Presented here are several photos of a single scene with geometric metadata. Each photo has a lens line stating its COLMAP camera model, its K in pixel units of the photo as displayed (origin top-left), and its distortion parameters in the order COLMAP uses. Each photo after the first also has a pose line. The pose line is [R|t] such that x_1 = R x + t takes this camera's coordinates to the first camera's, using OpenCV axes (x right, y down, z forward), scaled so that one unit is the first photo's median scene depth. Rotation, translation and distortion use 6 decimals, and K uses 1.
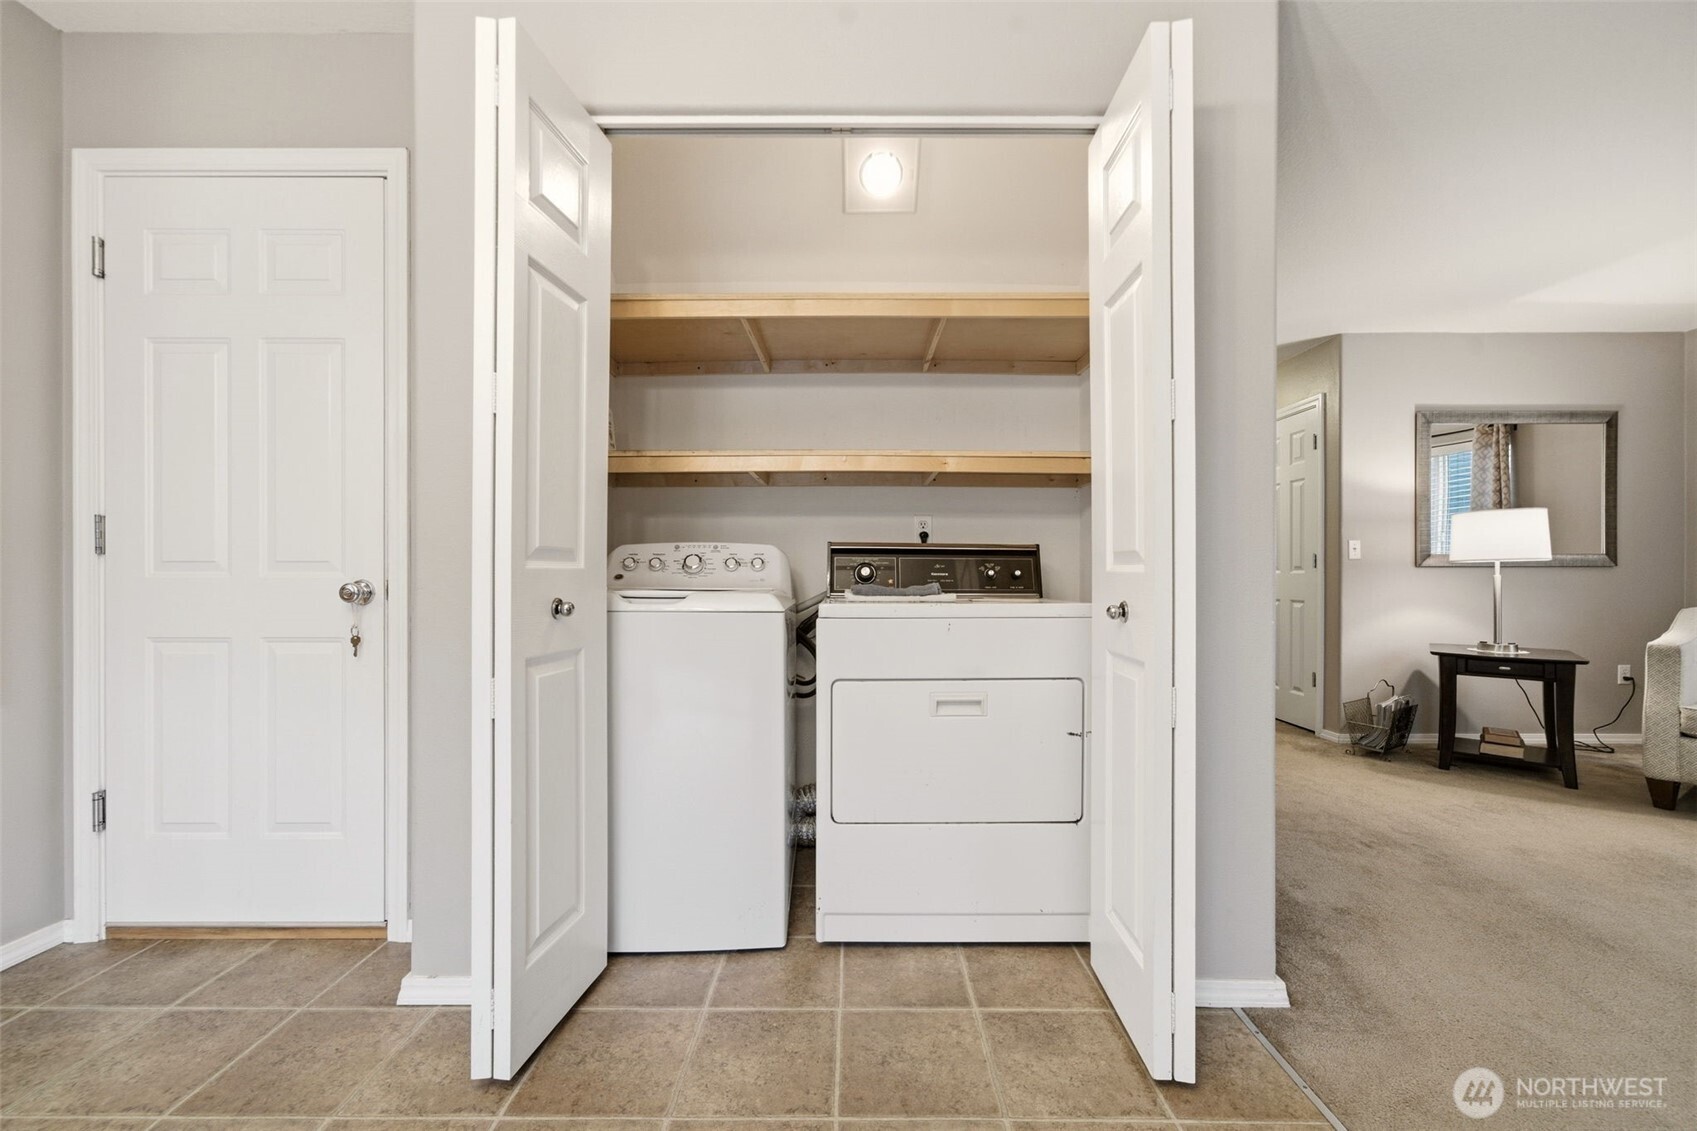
lens RADIAL K [[702.3, 0, 844.1], [0, 702.3, 568.0], [0, 0, 1]] dist [0.000897, 0.000632]
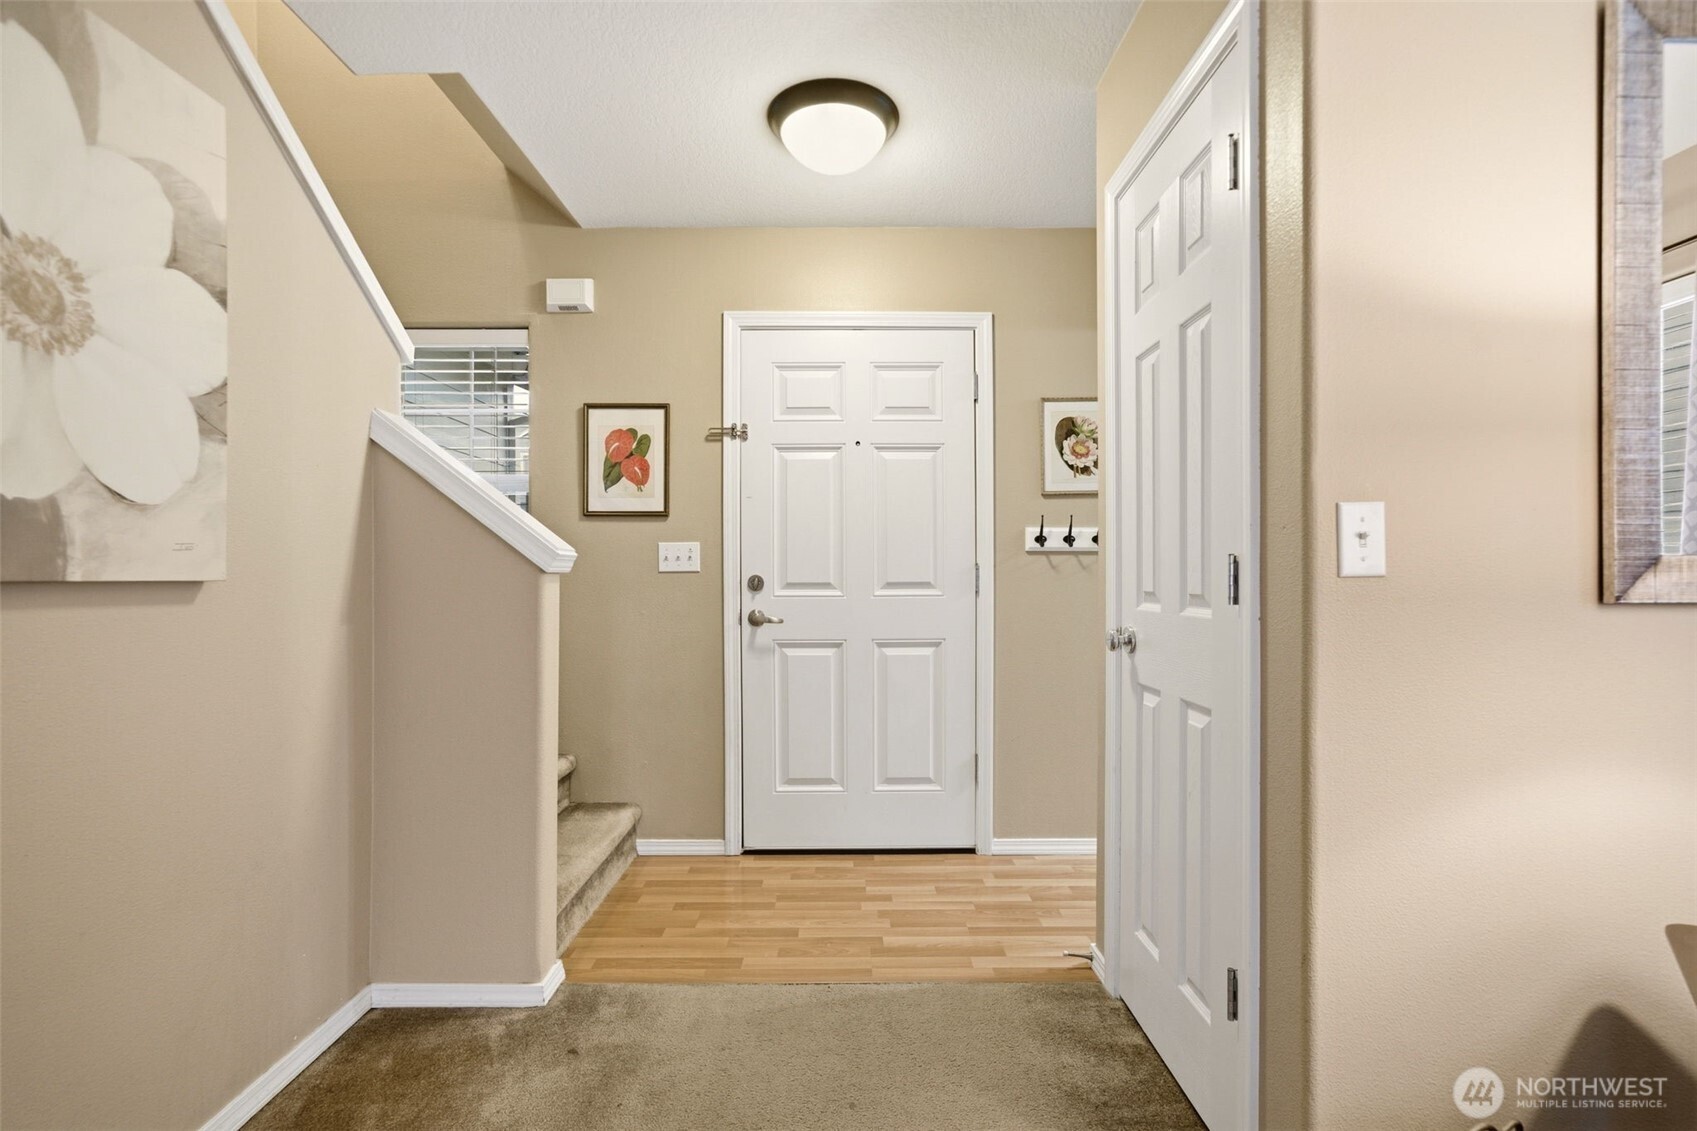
lens RADIAL K [[792.7, 0, 856.9], [0, 792.7, 574.9], [0, 0, 1]] dist [-0.001412, 0.001471]
pose [[0.999979, -0.003044, 0.005659, 0.557603], [0.003020, 0.999987, 0.004223, -0.015386], [-0.005672, -0.004205, 0.999975, 0.734743]]
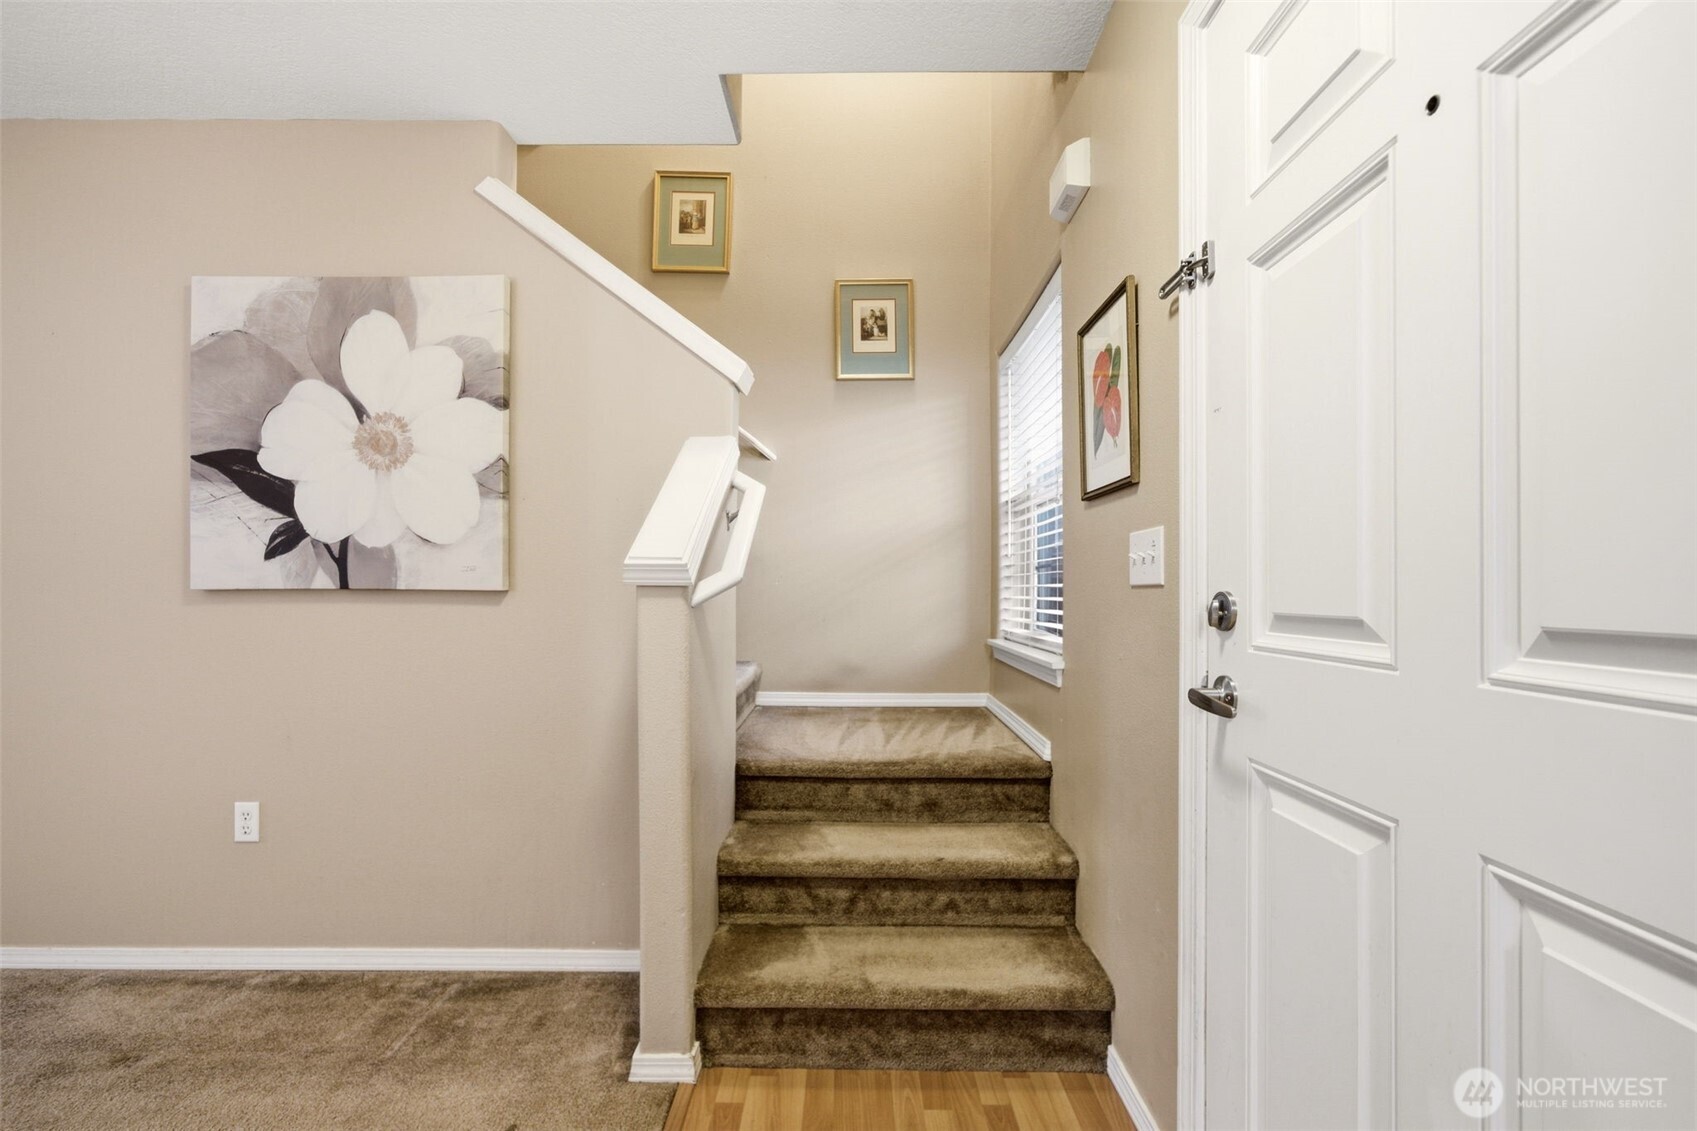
lens RADIAL K [[702.3, 0, 851.6], [0, 702.3, 582.5], [0, 0, 1]] dist [0.000897, 0.000632]
pose [[-0.020183, -0.009426, -0.999752, 0.746955], [-0.001946, 0.999954, -0.009388, -0.013401], [0.999794, 0.001756, -0.020200, 1.351781]]
